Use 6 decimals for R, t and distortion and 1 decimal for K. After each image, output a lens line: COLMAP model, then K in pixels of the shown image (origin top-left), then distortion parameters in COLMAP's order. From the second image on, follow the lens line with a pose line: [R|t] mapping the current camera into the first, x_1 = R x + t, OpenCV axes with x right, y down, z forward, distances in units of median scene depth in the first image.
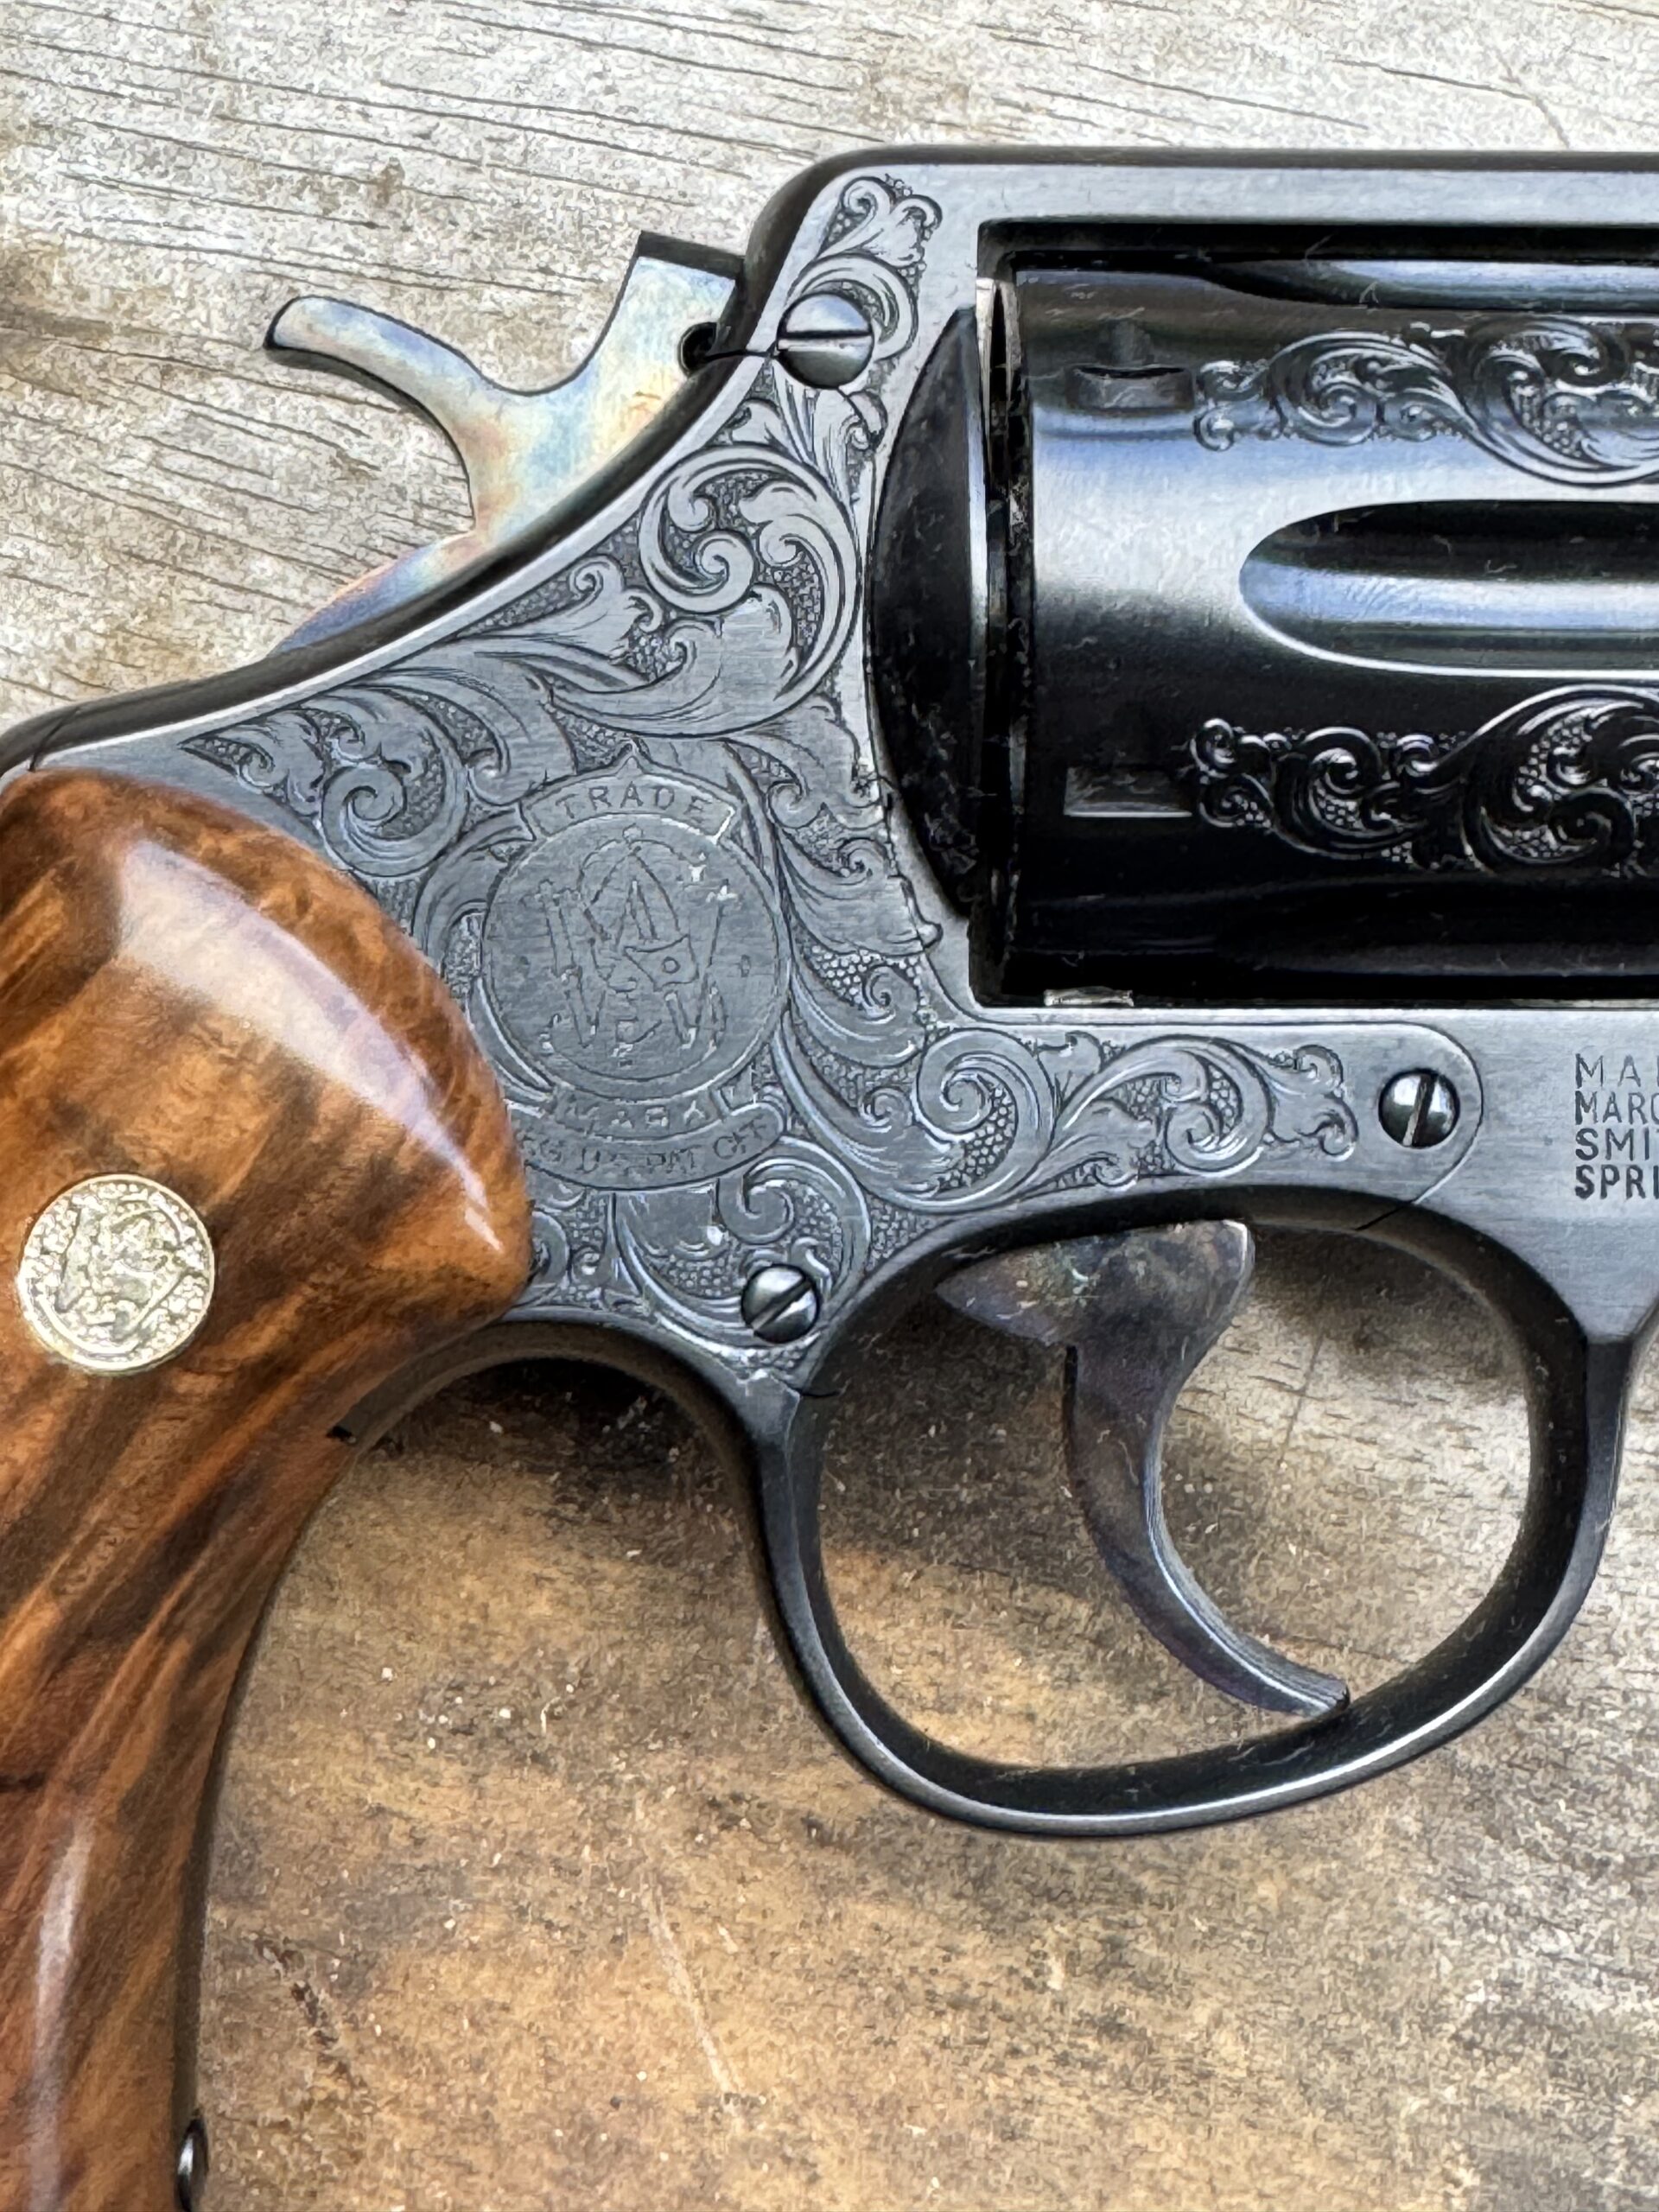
lens RADIAL K [[3530.2, 0, 823.5], [0, 3530.2, 698.3], [0, 0, 1]] dist [0.009359, -0.048335]
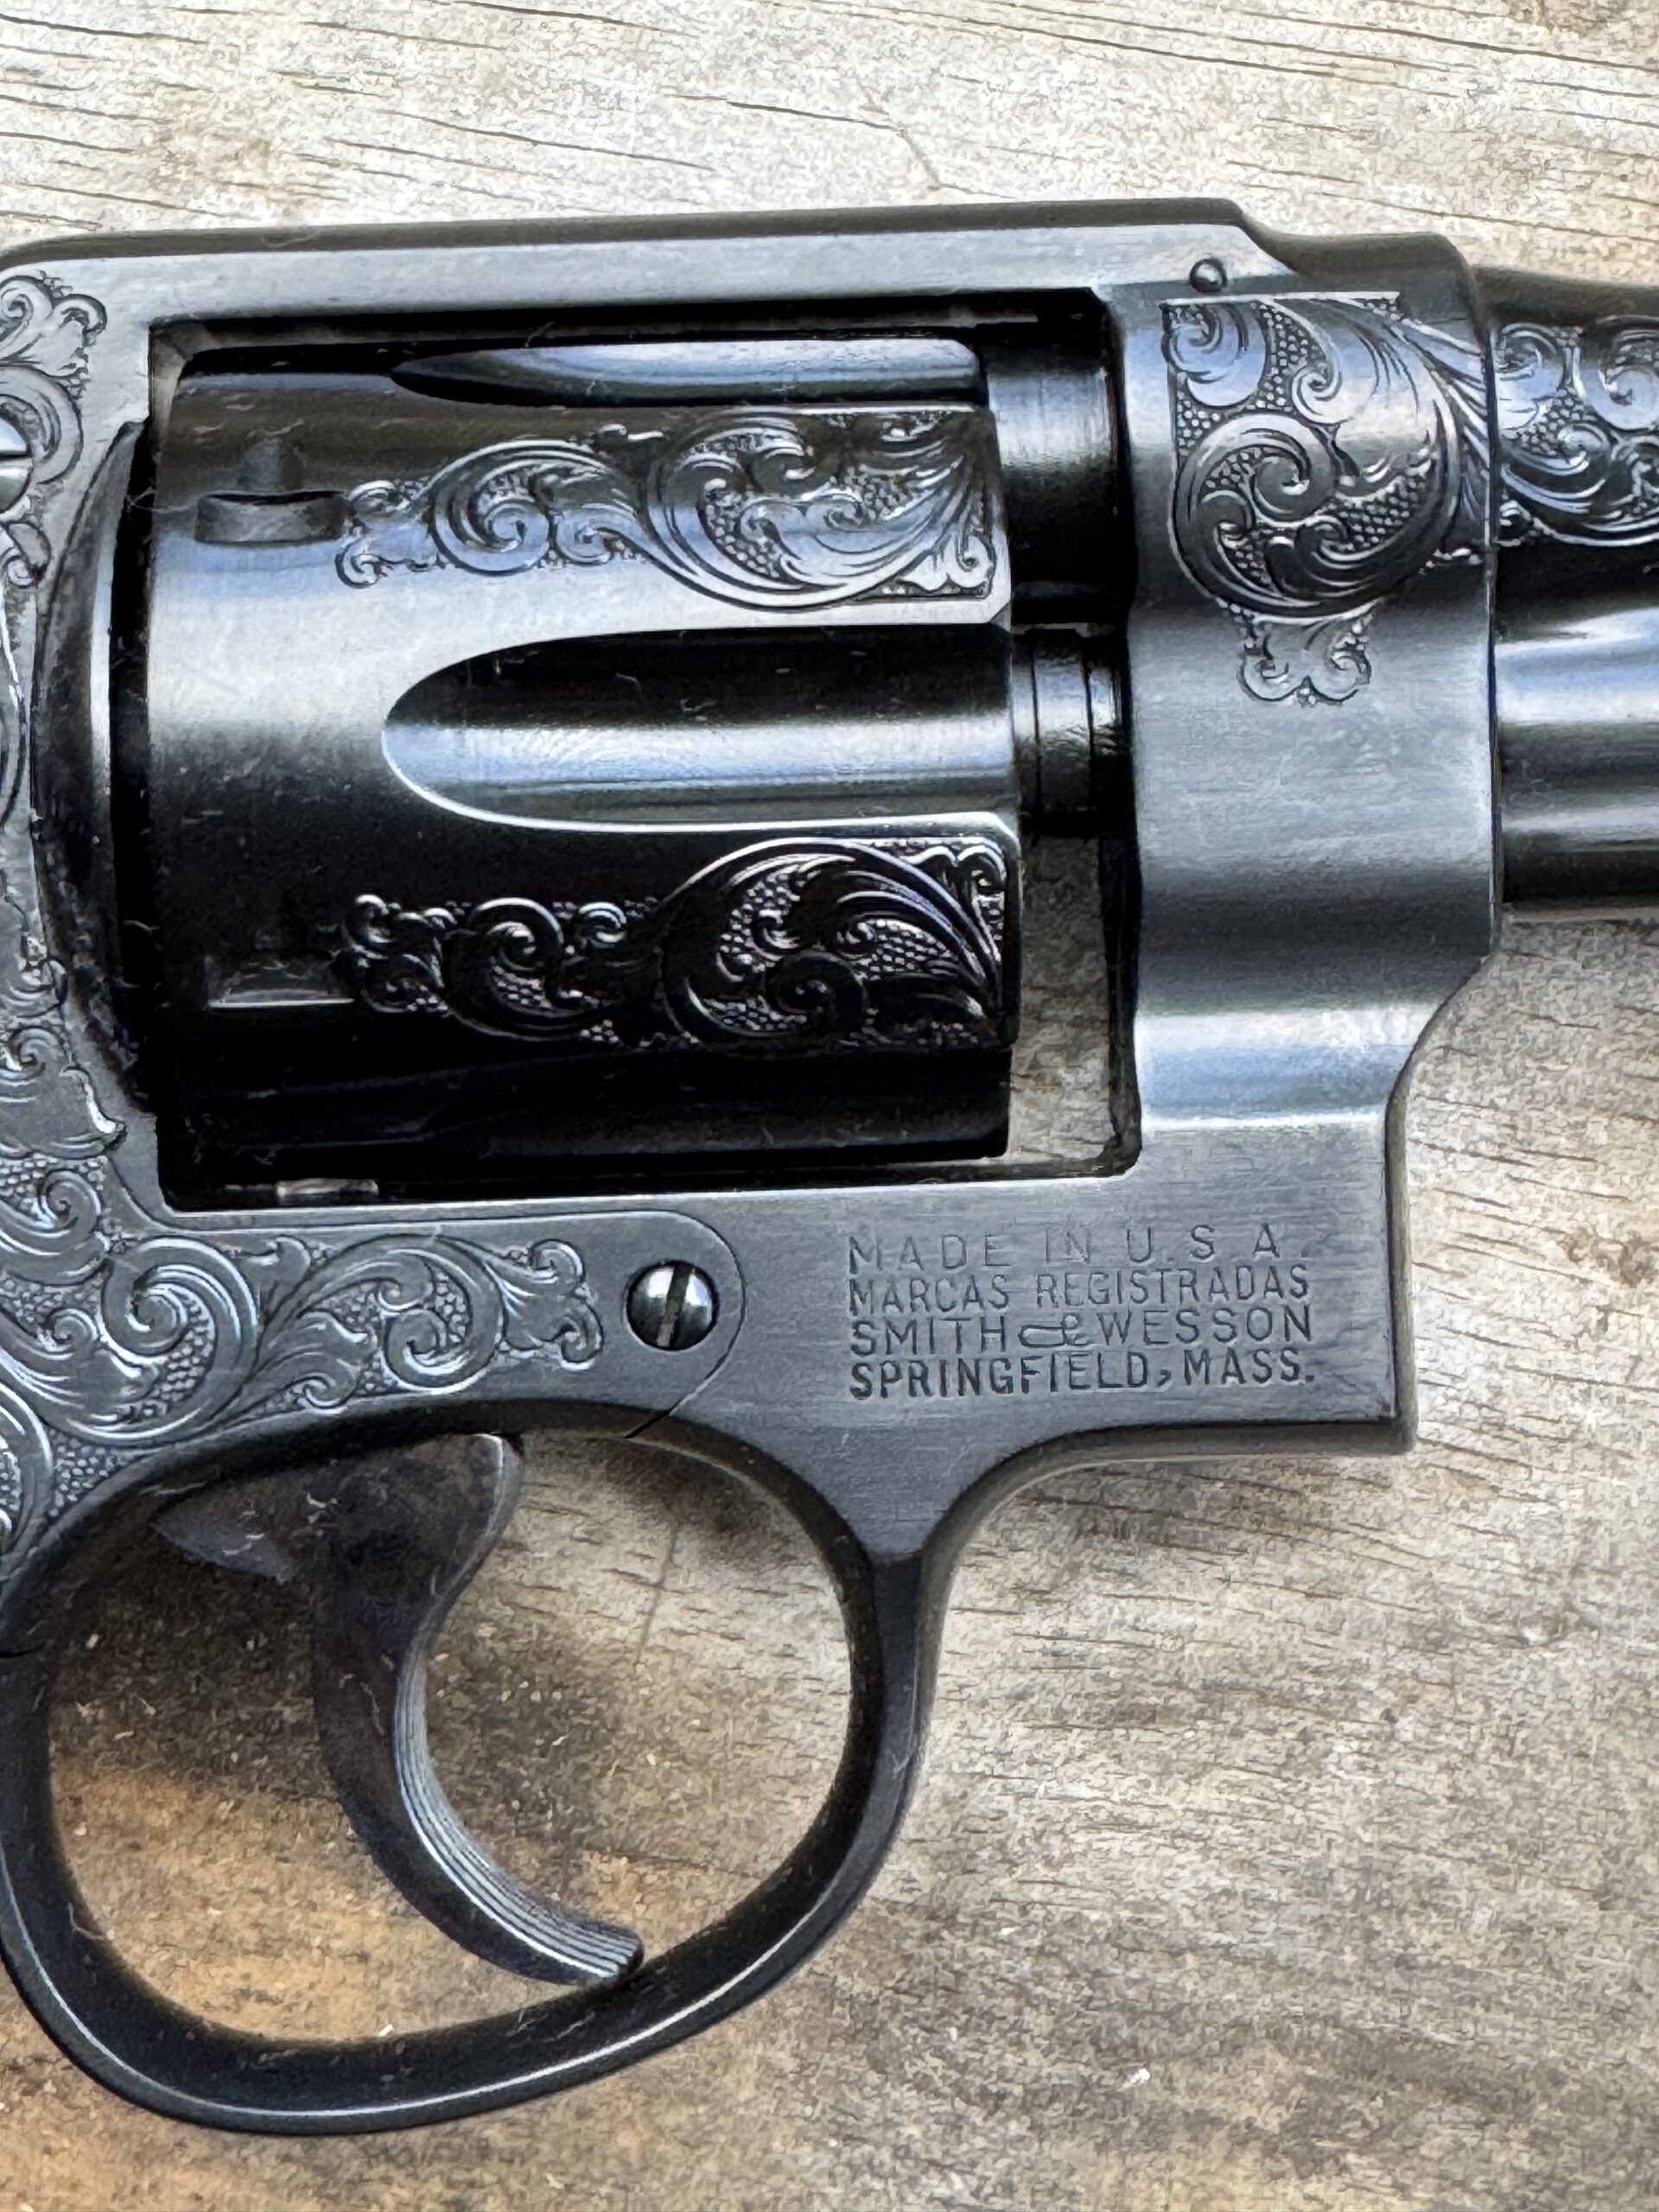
lens RADIAL K [[3530.2, 0, 823.5], [0, 3530.2, 698.3], [0, 0, 1]] dist [0.009359, -0.048335]
pose [[0.999148, -0.040331, -0.008706, 0.220373], [0.040507, 0.998957, 0.021078, -0.053466], [0.007846, -0.021413, 0.999740, 0.116659]]
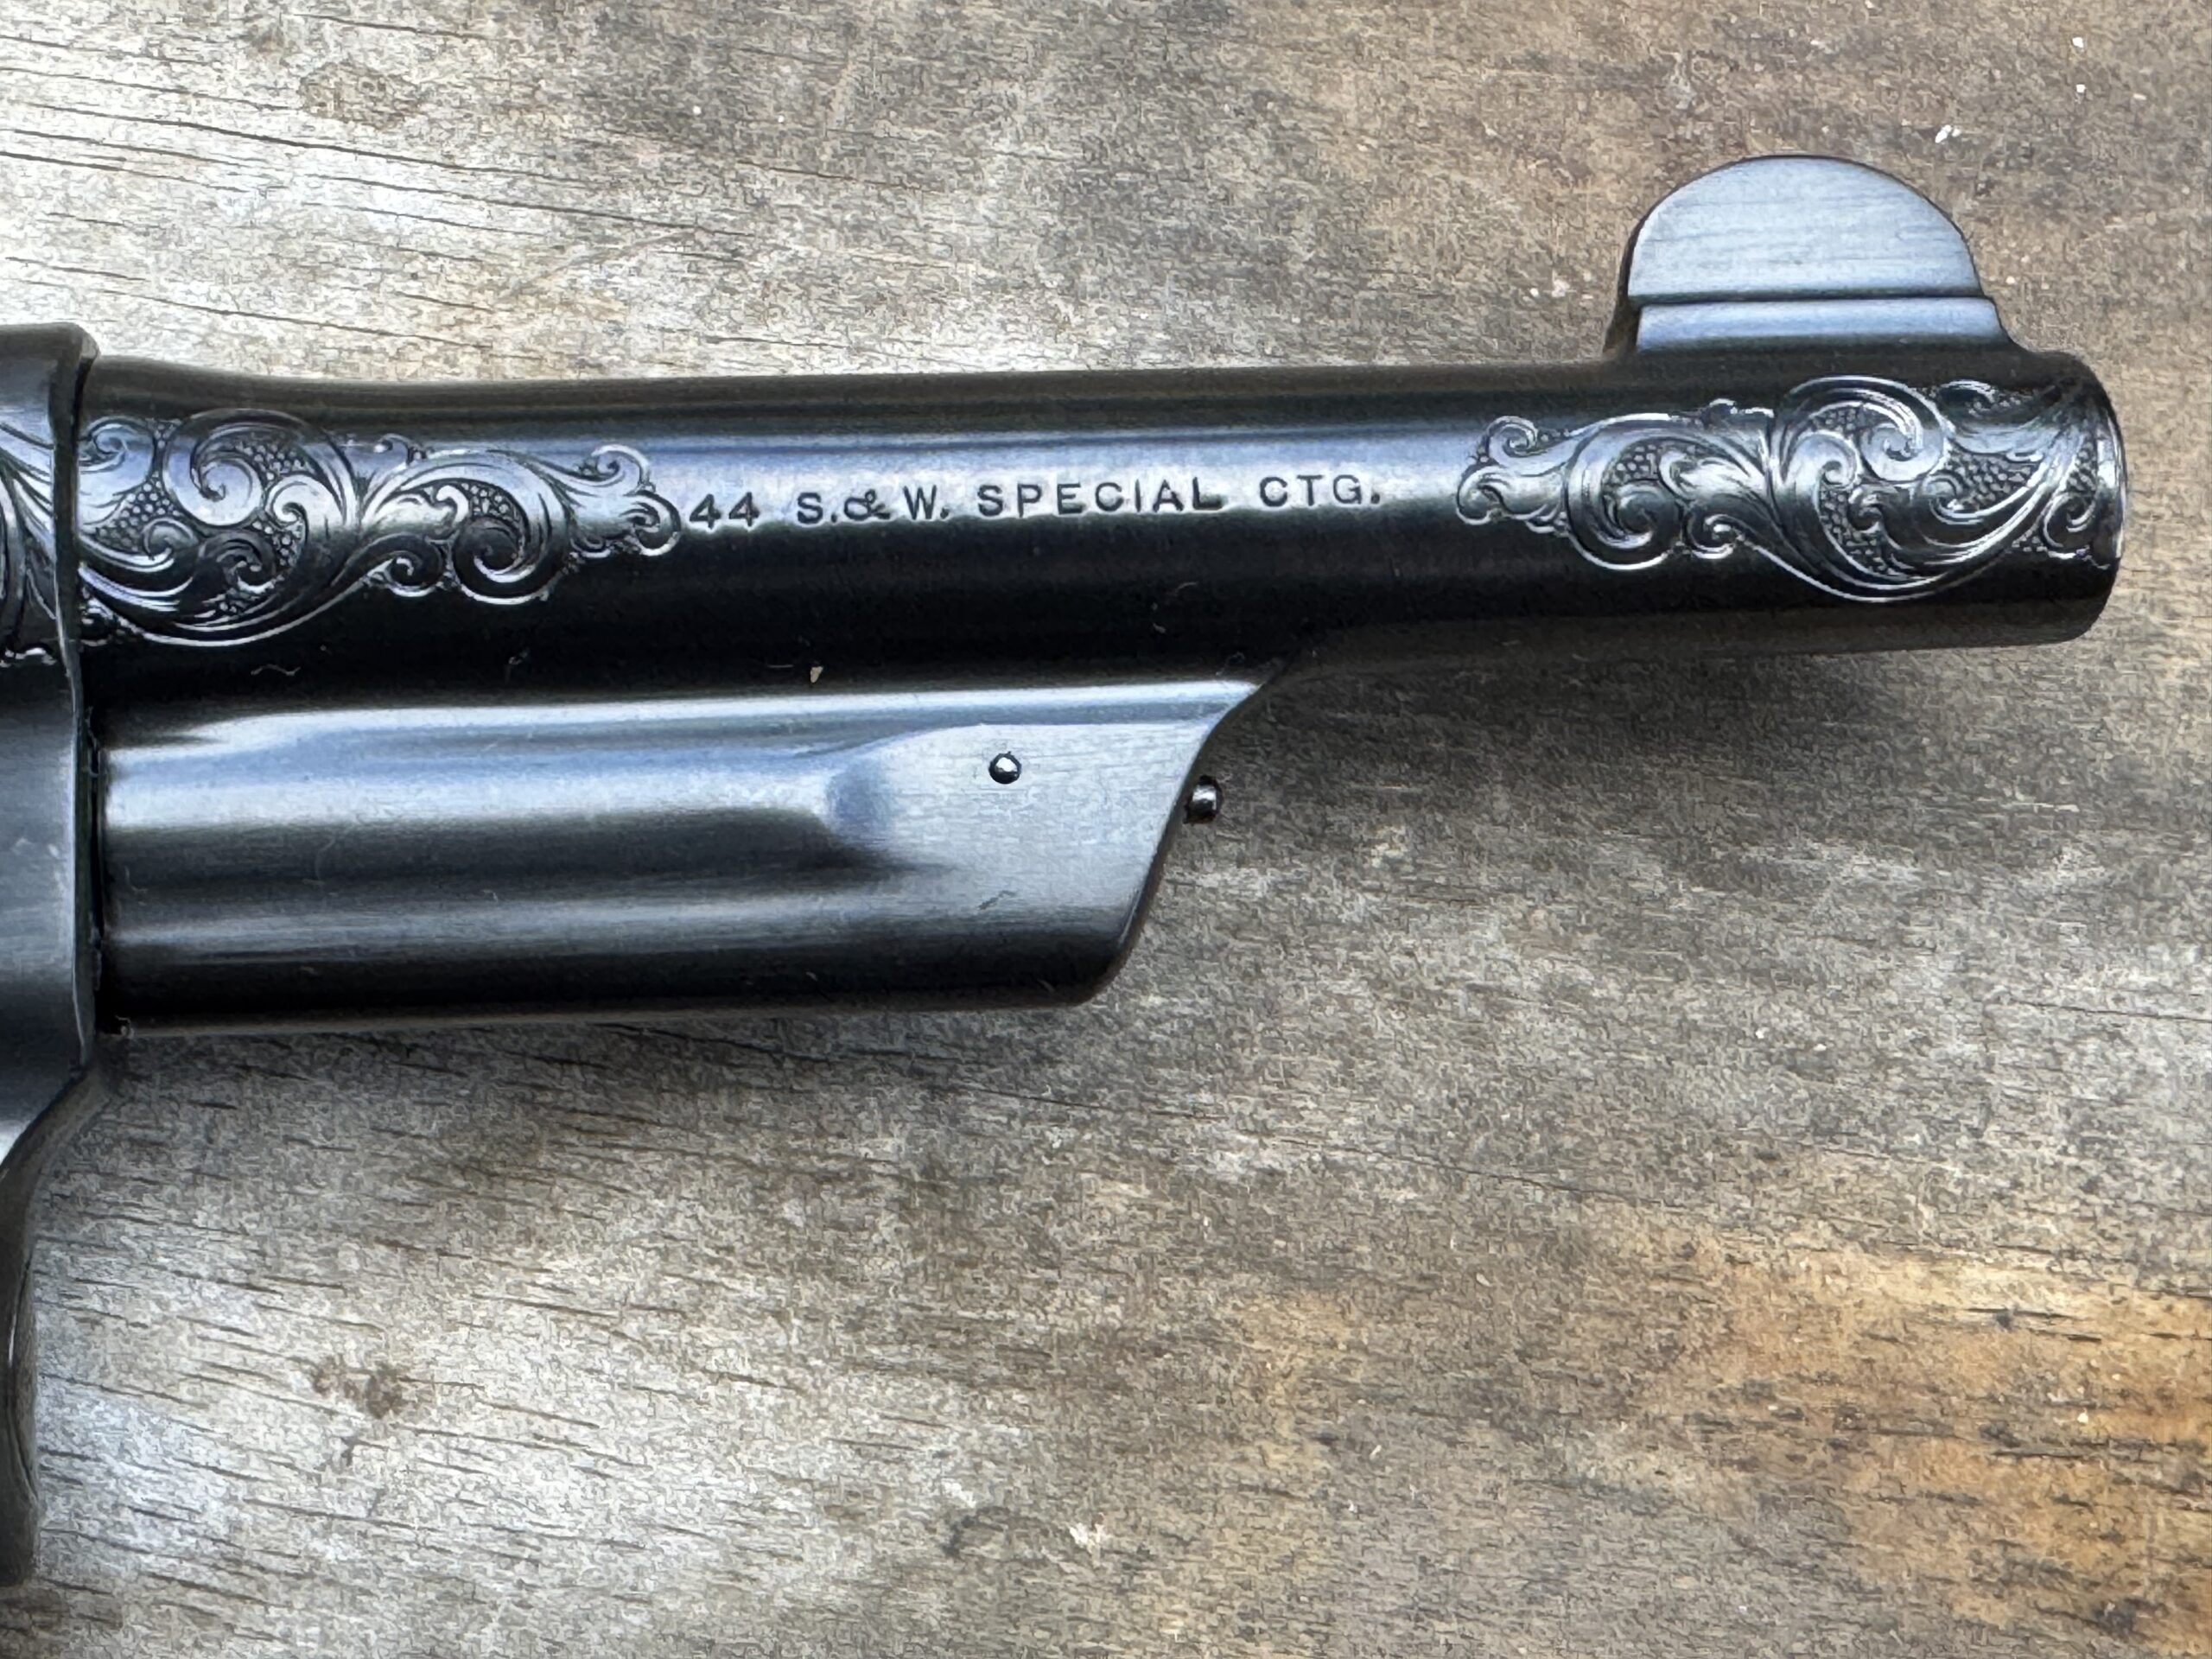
lens RADIAL K [[3530.2, 0, 842.2], [0, 3530.2, 839.7], [0, 0, 1]] dist [0.009359, -0.048335]
pose [[0.999272, -0.038133, -0.001206, 0.579431], [0.038147, 0.999141, 0.016161, -0.025005], [0.000588, -0.016195, 0.999869, 0.150220]]
